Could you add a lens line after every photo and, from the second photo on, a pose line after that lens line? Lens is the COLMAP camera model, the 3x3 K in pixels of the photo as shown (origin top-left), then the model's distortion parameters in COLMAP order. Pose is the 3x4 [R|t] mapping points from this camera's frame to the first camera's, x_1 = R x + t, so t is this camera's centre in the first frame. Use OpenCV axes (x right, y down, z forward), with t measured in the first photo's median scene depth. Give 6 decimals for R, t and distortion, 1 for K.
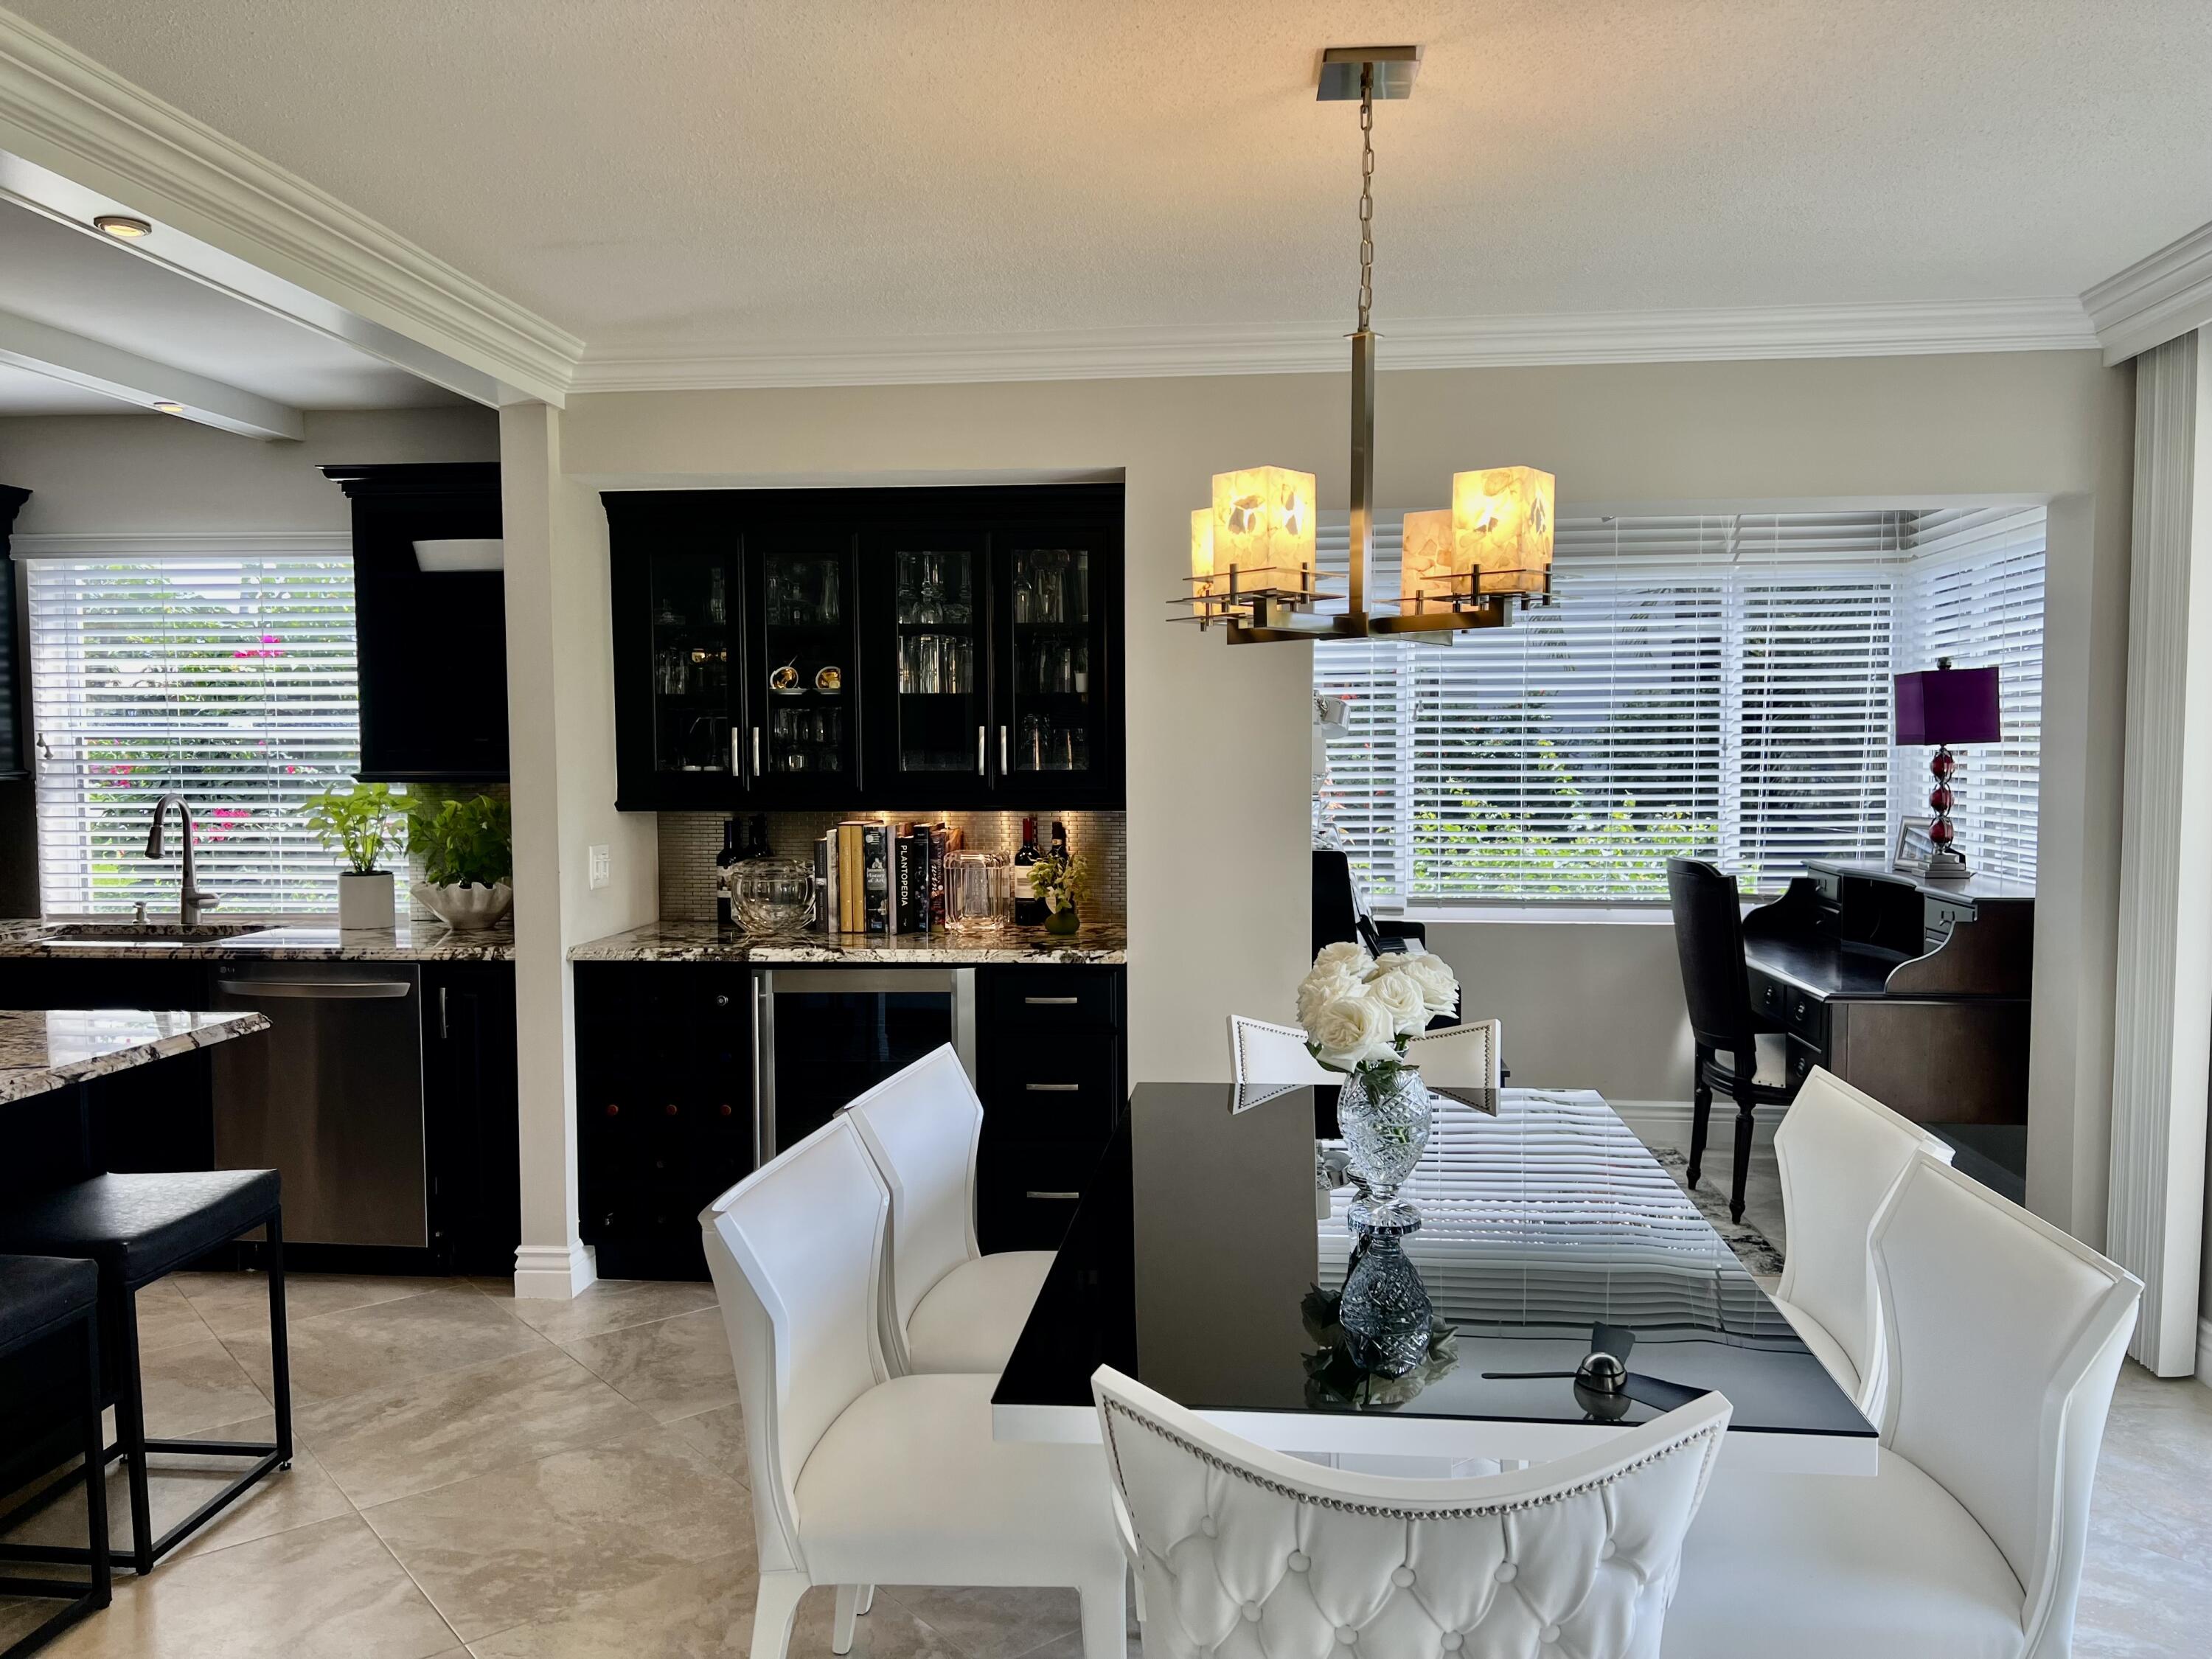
lens RADIAL K [[1659.5, 0, 1109.3], [0, 1659.5, 834.9], [0, 0, 1]] dist [0.058356, -0.063458]
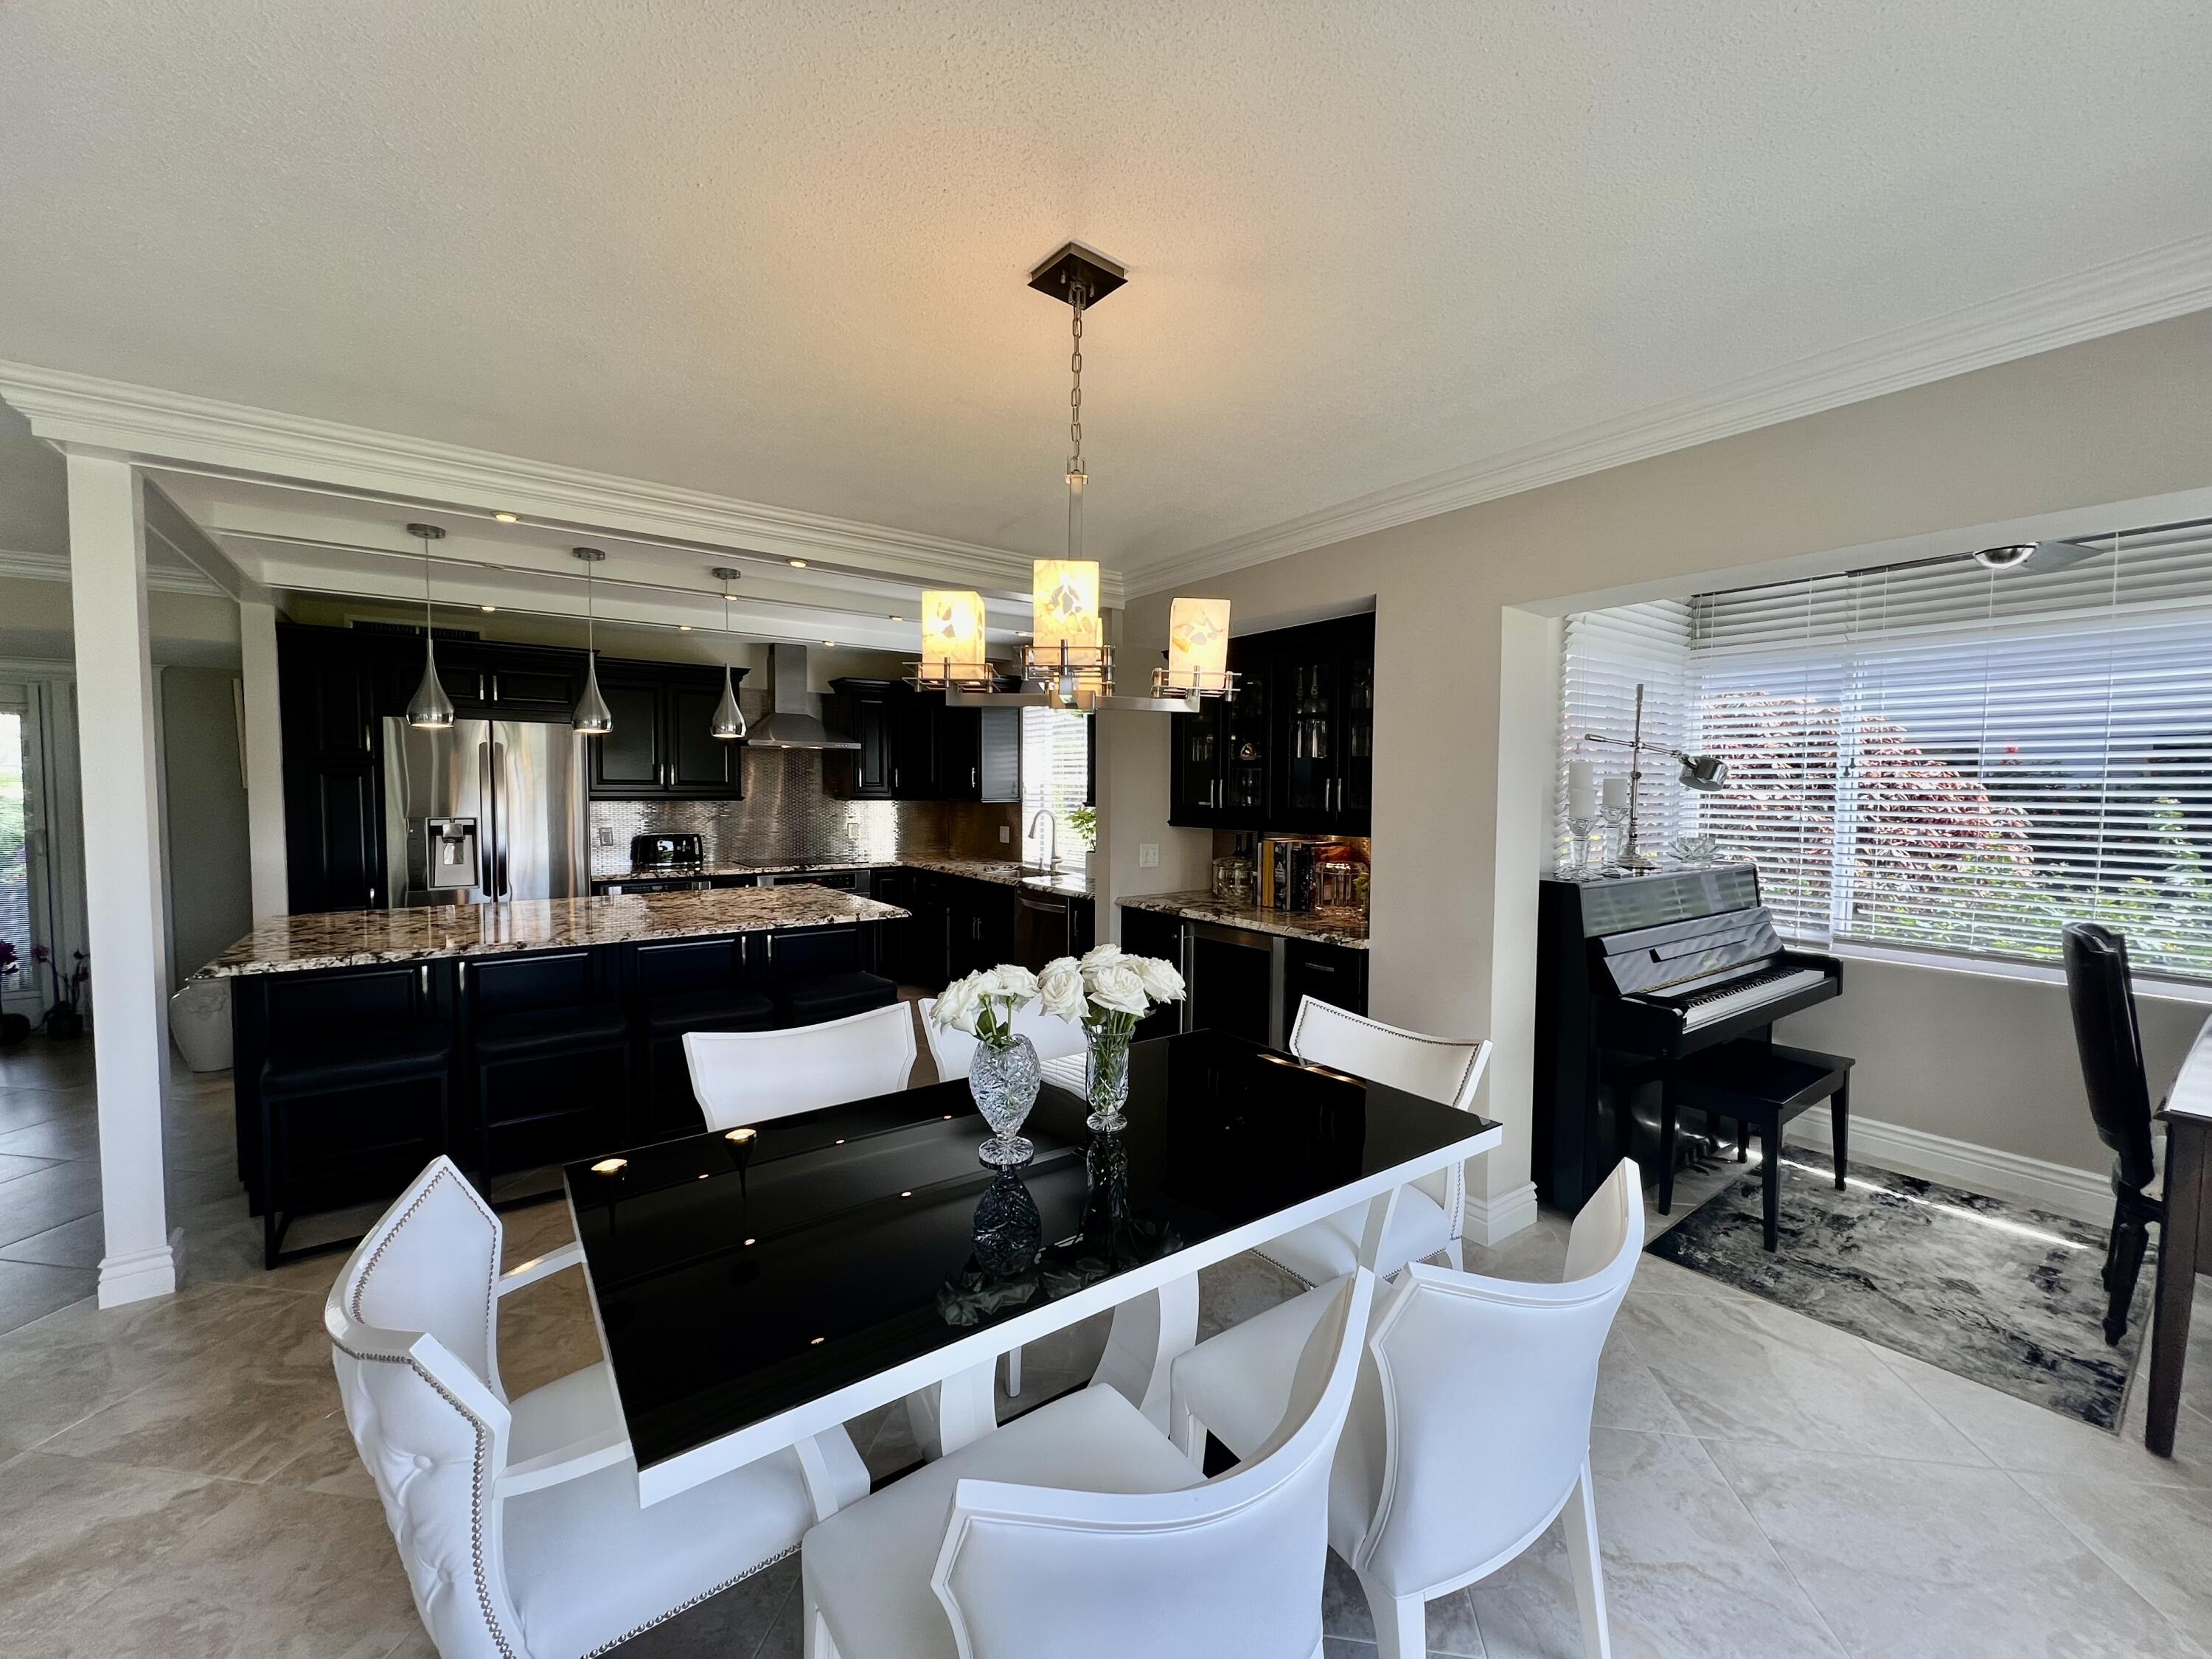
lens RADIAL K [[883.5, 0, 1104.6], [0, 883.5, 831.5], [0, 0, 1]] dist [0.002894, 0.000146]
pose [[0.674638, 0.047644, -0.736609, 0.353265], [-0.053560, 0.998444, 0.015526, -0.018614], [0.736203, 0.028978, 0.676140, 0.287799]]
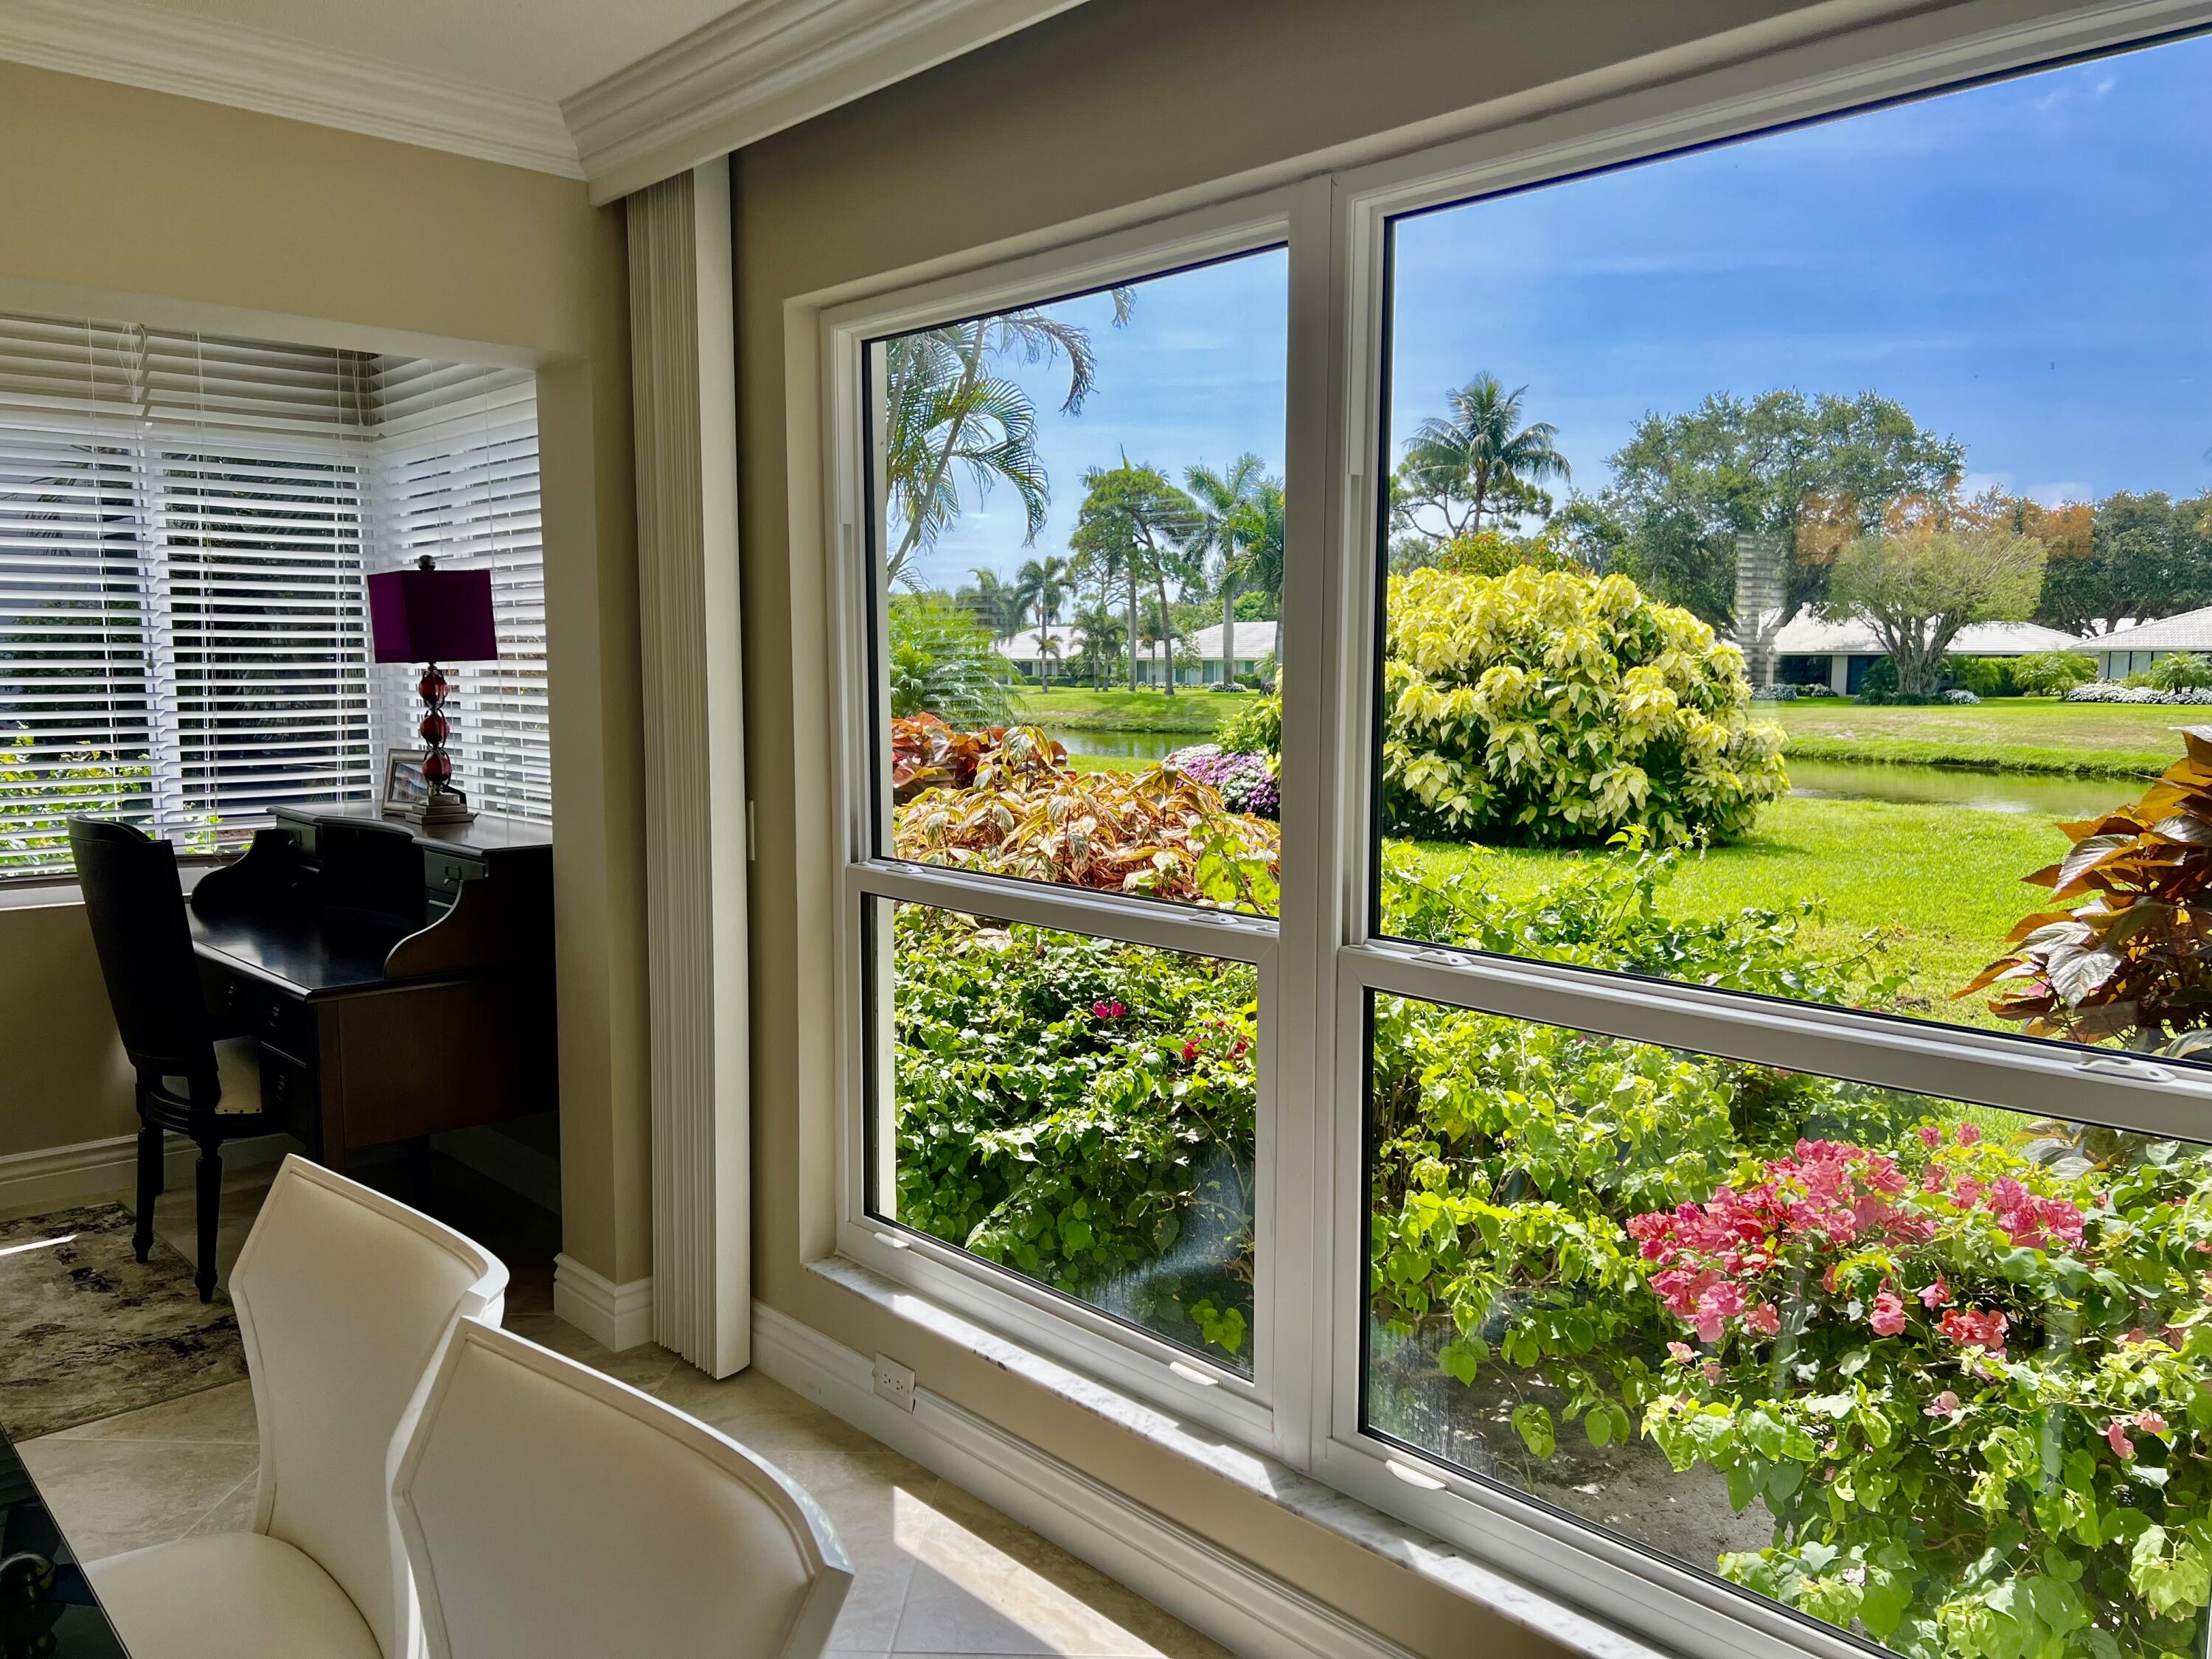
lens RADIAL K [[1659.5, 0, 1128.3], [0, 1659.5, 836.0], [0, 0, 1]] dist [0.058356, -0.063458]
pose [[0.652587, -0.073233, 0.754167, 0.094907], [0.037544, 0.997221, 0.064348, -0.008817], [-0.756783, -0.013678, 0.653523, 0.205127]]
